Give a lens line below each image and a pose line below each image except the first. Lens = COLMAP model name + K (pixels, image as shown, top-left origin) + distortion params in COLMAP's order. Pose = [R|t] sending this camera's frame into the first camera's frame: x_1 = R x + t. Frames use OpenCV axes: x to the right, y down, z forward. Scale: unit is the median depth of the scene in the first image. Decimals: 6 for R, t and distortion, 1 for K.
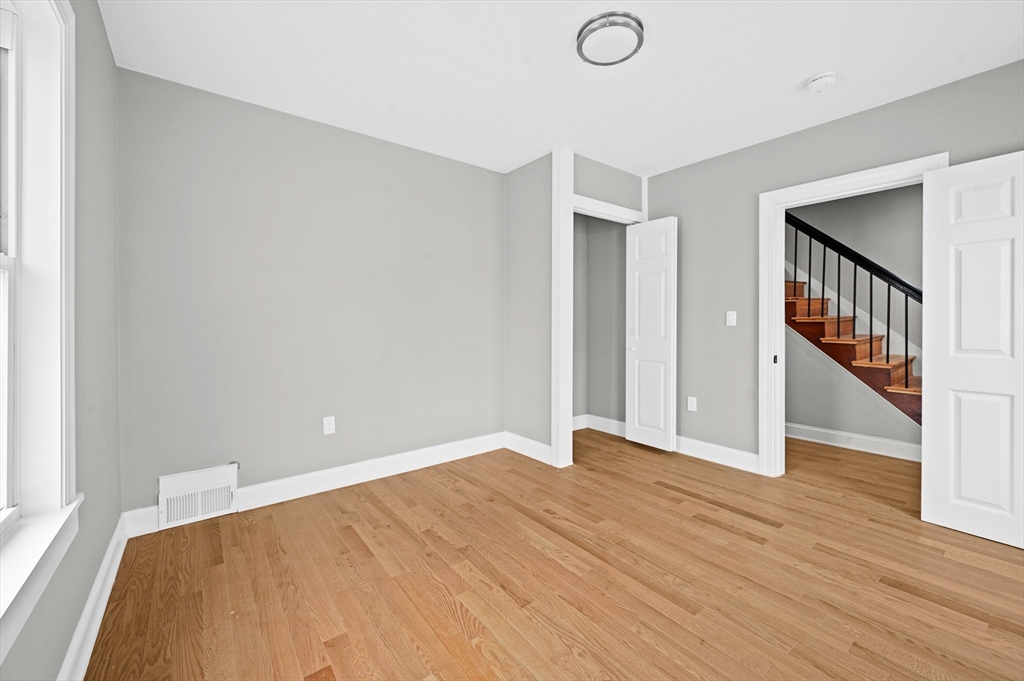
lens RADIAL K [[409.5, 0, 512.6], [0, 409.5, 323.6], [0, 0, 1]] dist [-0.002119, -0.000170]
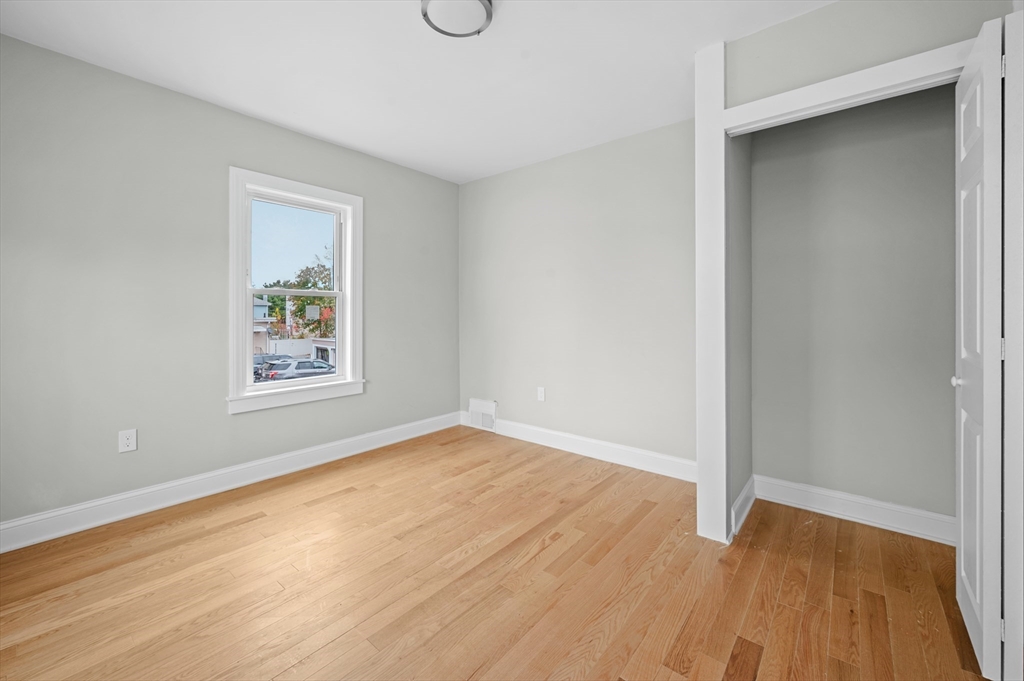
lens RADIAL K [[409.5, 0, 507.3], [0, 409.5, 313.0], [0, 0, 1]] dist [-0.002119, -0.000170]
pose [[0.208622, -0.000237, -0.977996, 0.911484], [-0.006539, 0.999977, -0.001637, -0.003347], [0.977975, 0.006737, 0.208615, 0.727093]]
